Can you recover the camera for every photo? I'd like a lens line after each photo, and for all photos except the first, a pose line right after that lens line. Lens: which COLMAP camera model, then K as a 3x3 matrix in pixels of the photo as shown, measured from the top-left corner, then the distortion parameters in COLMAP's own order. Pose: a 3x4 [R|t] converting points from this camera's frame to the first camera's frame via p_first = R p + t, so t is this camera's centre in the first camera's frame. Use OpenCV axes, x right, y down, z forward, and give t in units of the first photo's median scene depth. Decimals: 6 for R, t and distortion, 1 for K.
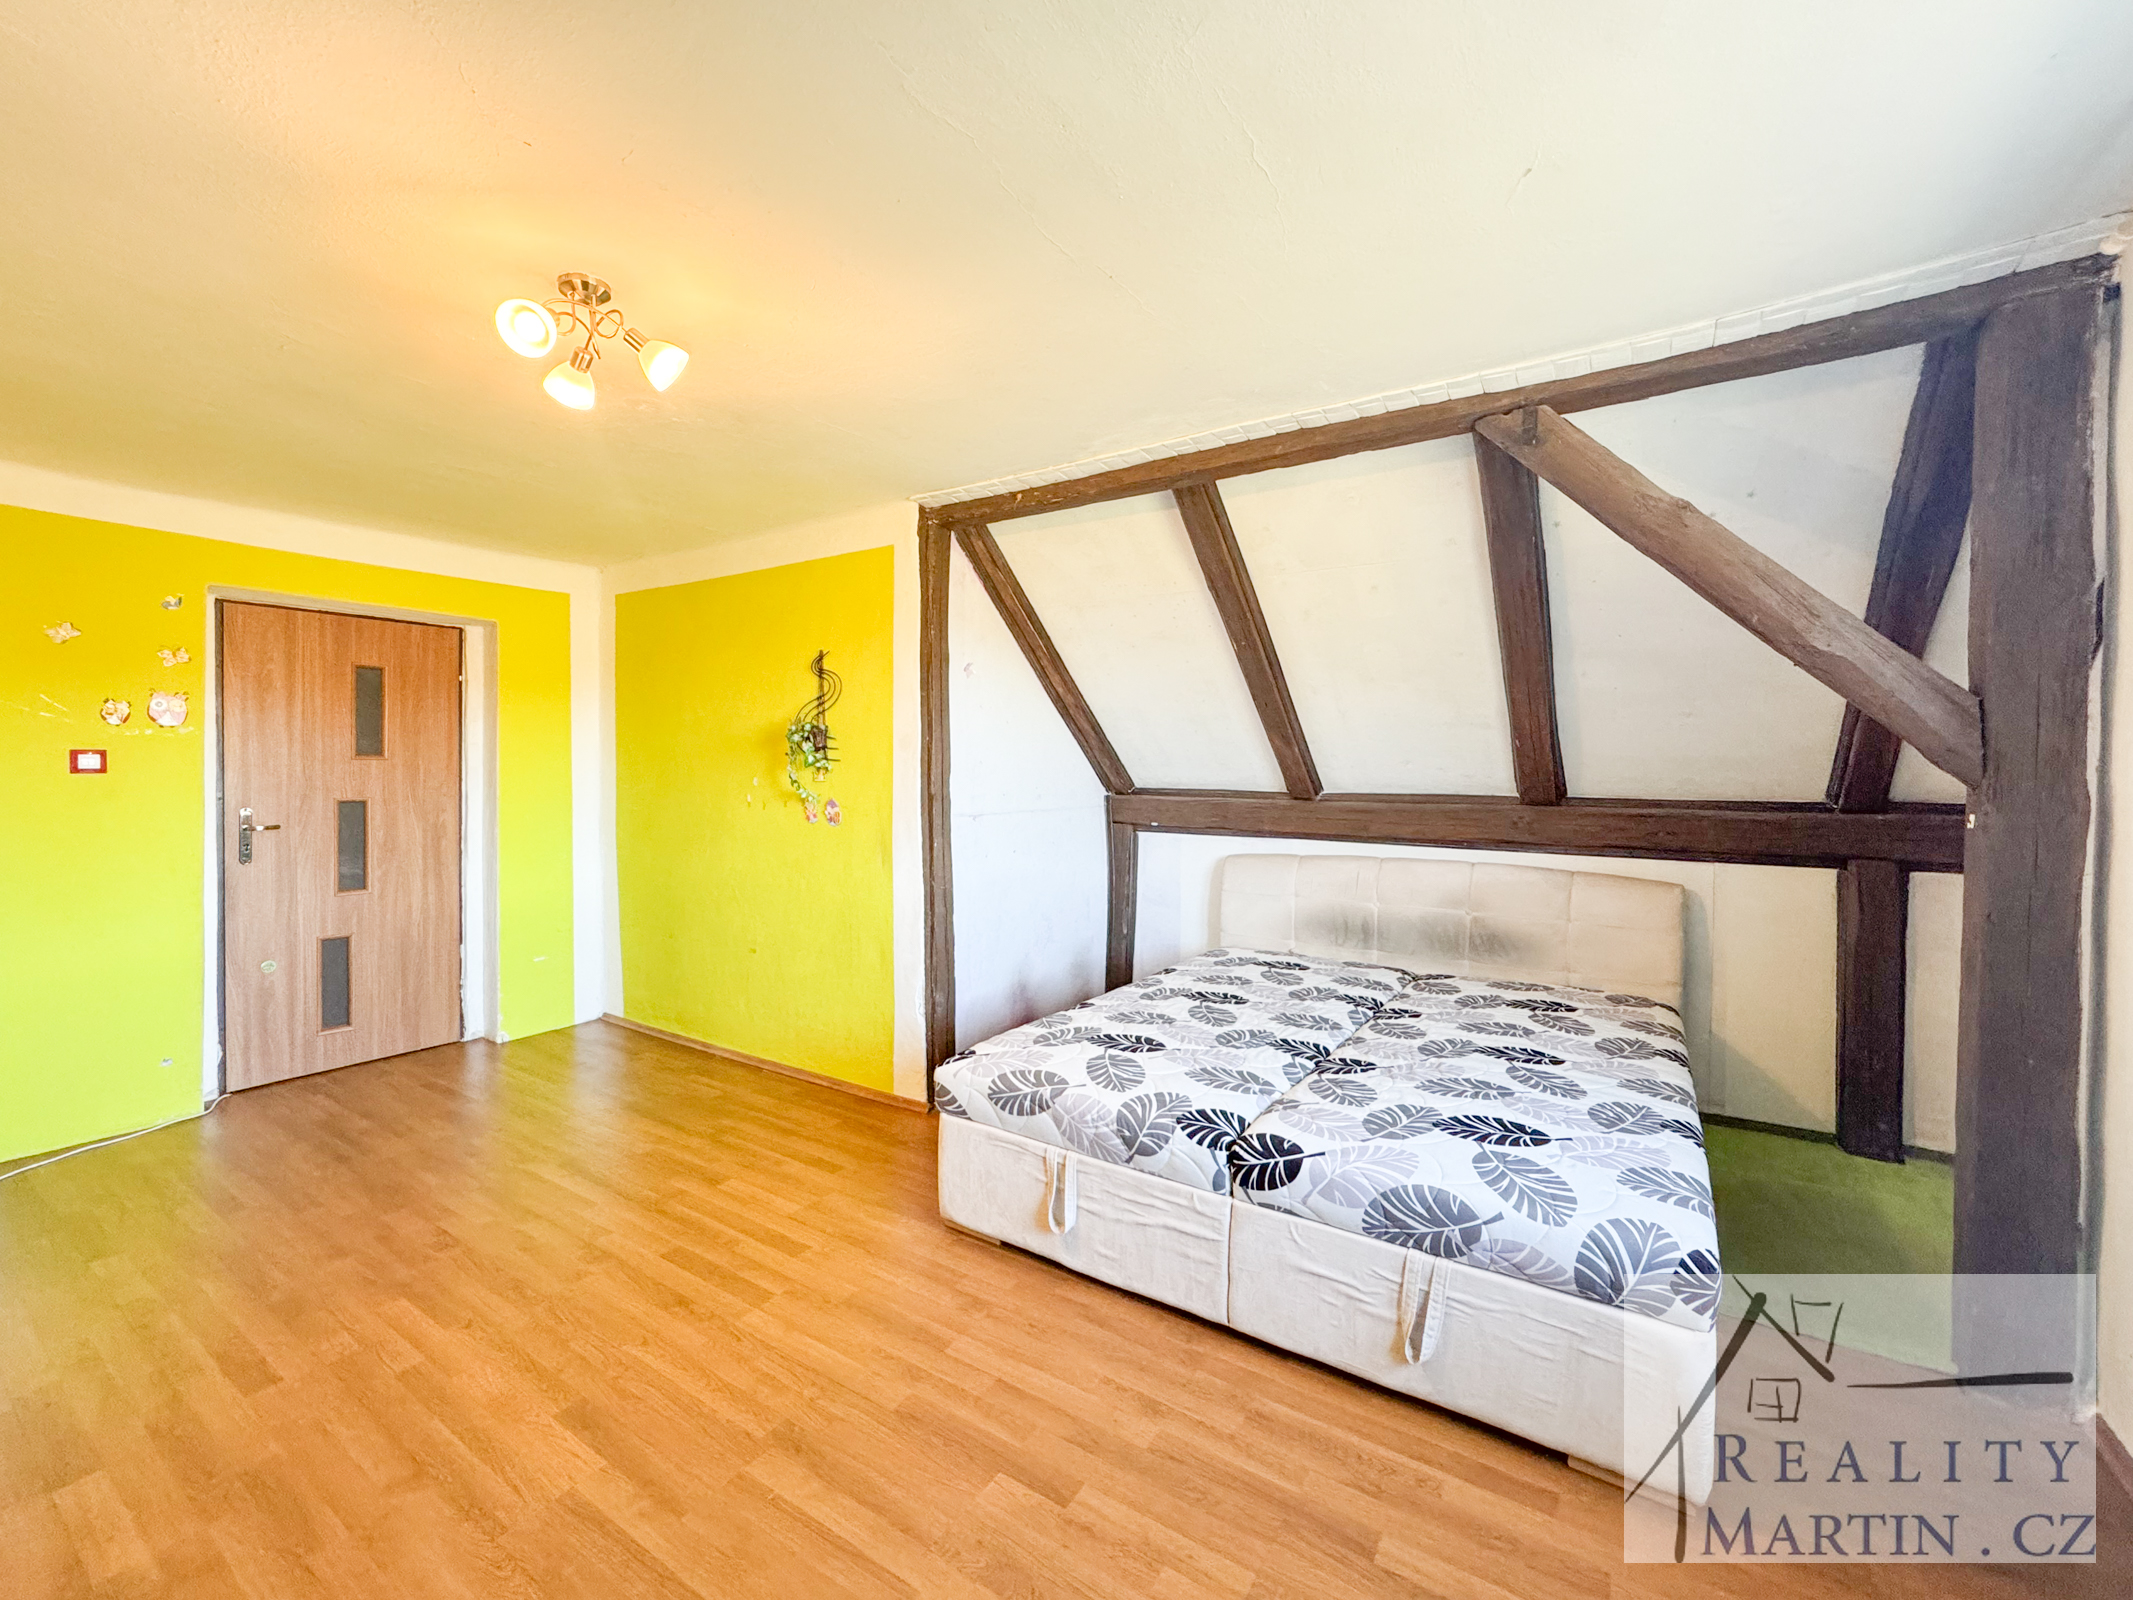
lens RADIAL K [[898.3, 0, 1056.9], [0, 898.3, 799.7], [0, 0, 1]] dist [-0.038093, 0.020793]
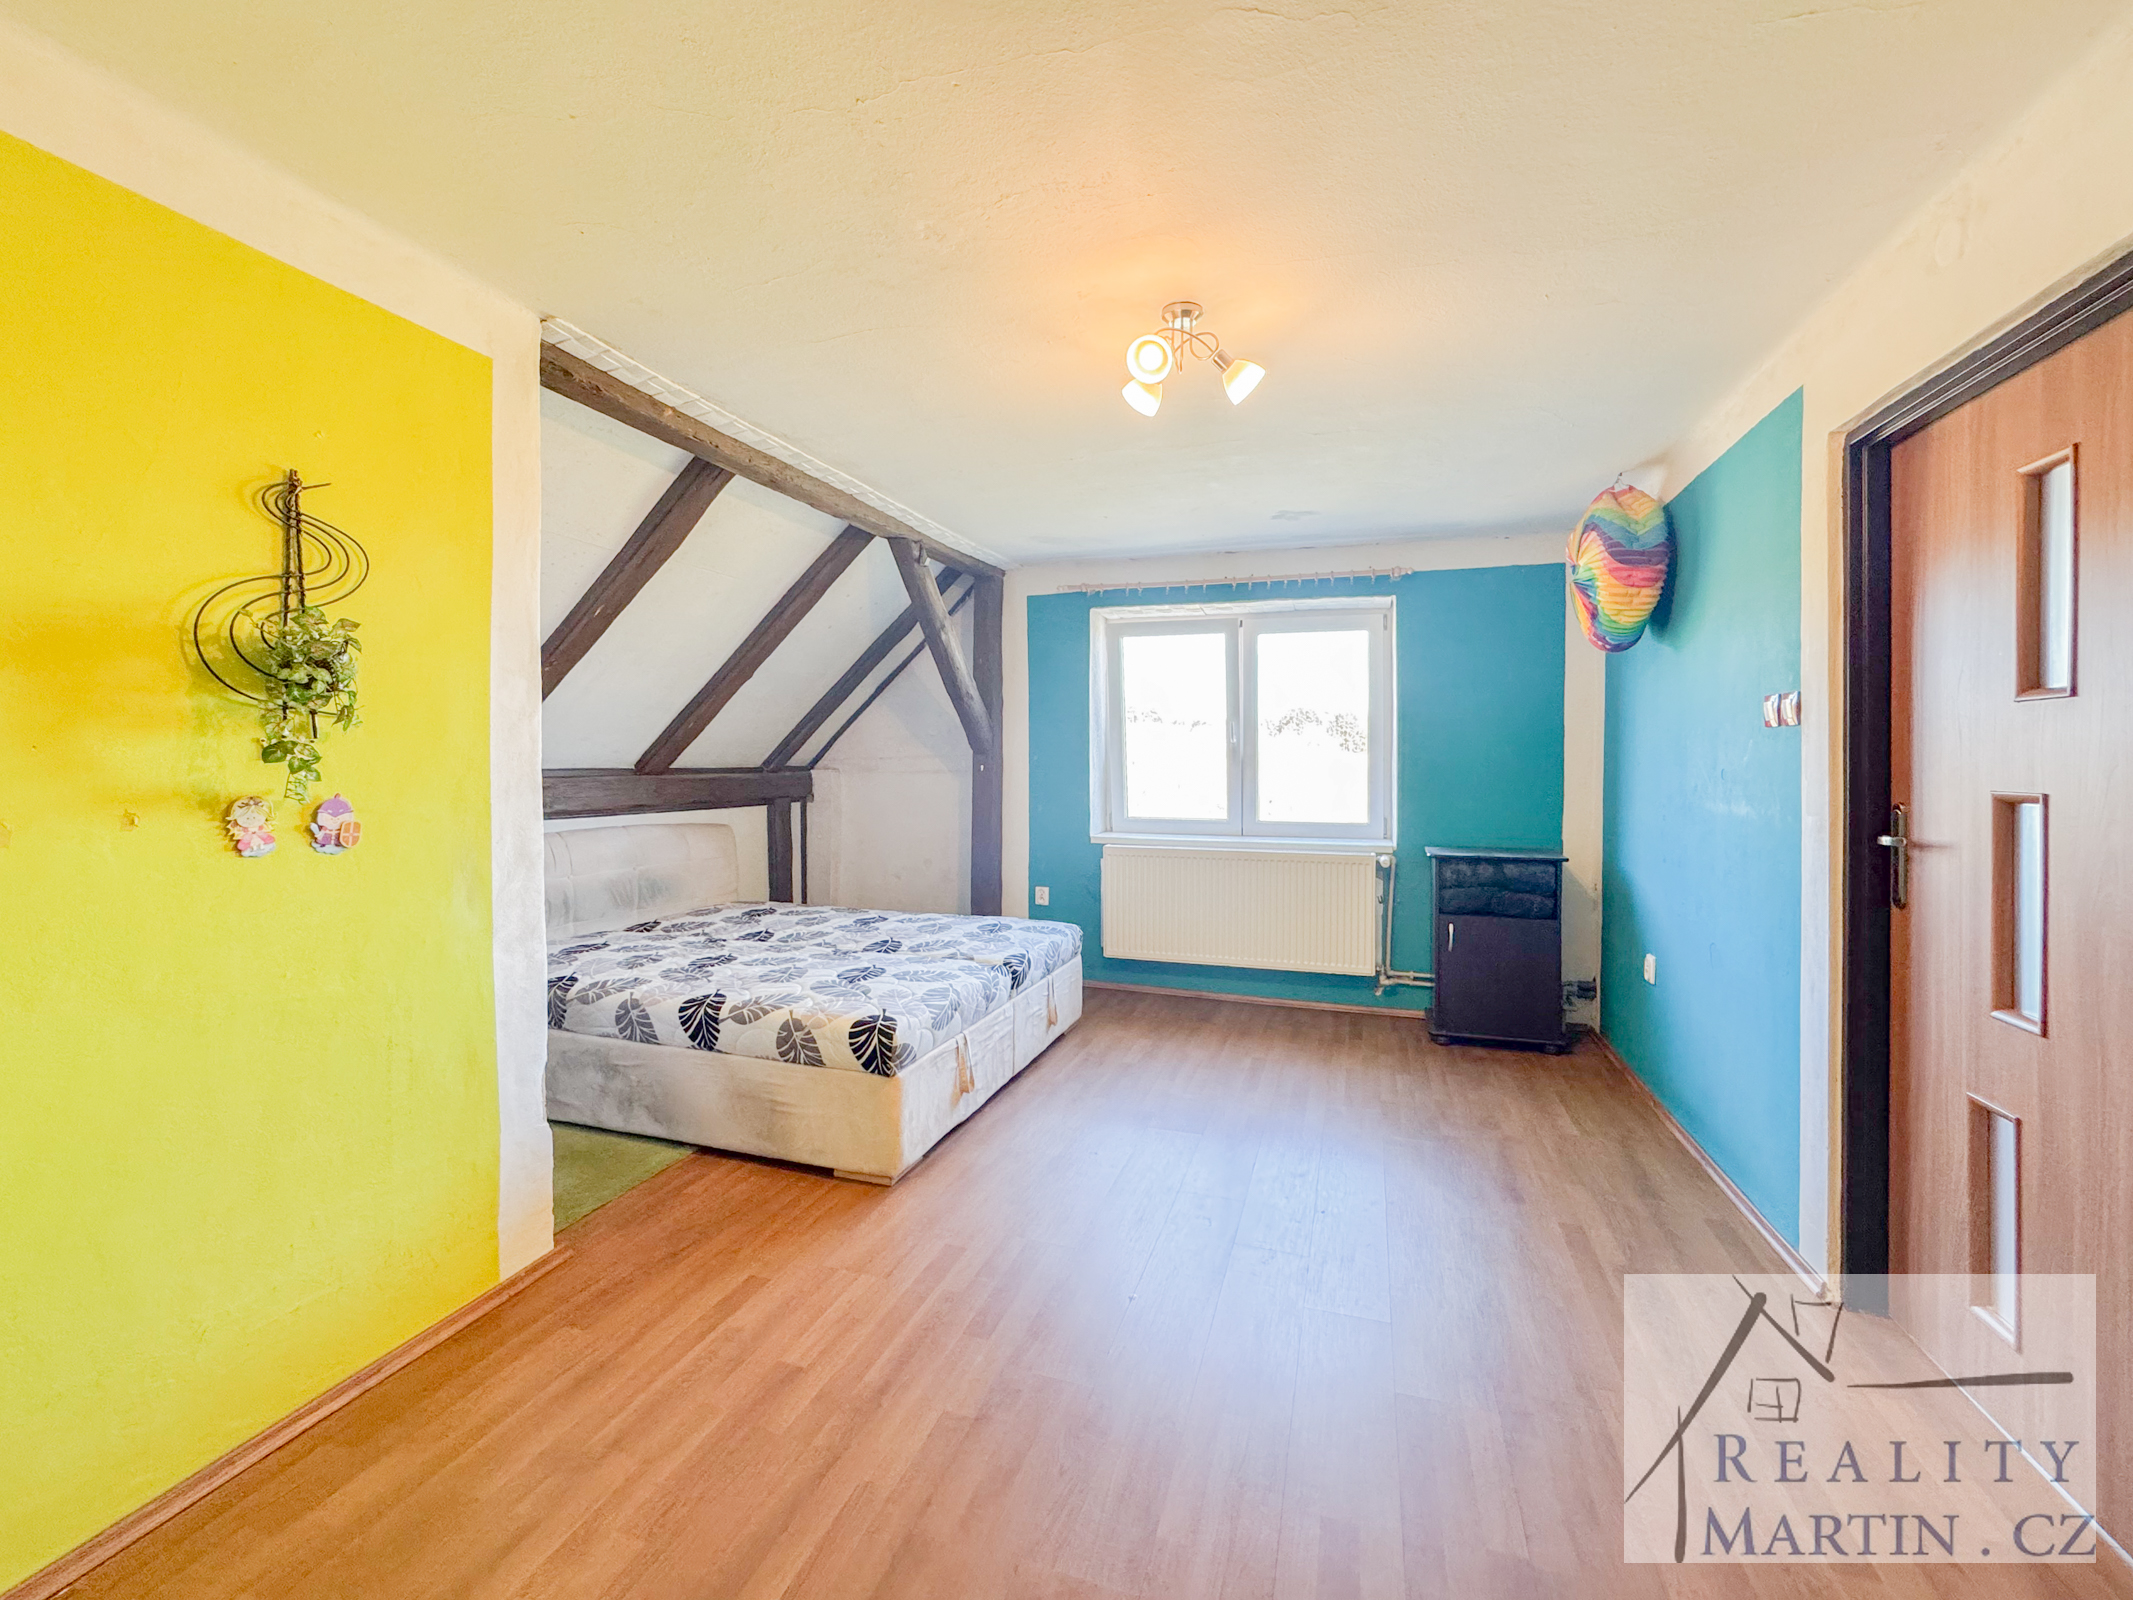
lens RADIAL K [[898.3, 0, 1056.9], [0, 898.3, 799.7], [0, 0, 1]] dist [-0.038093, 0.020793]
pose [[-0.273619, -0.046126, 0.960732, -0.843706], [0.019661, 0.998373, 0.053533, -0.018103], [-0.961637, 0.033536, -0.272267, 0.791627]]
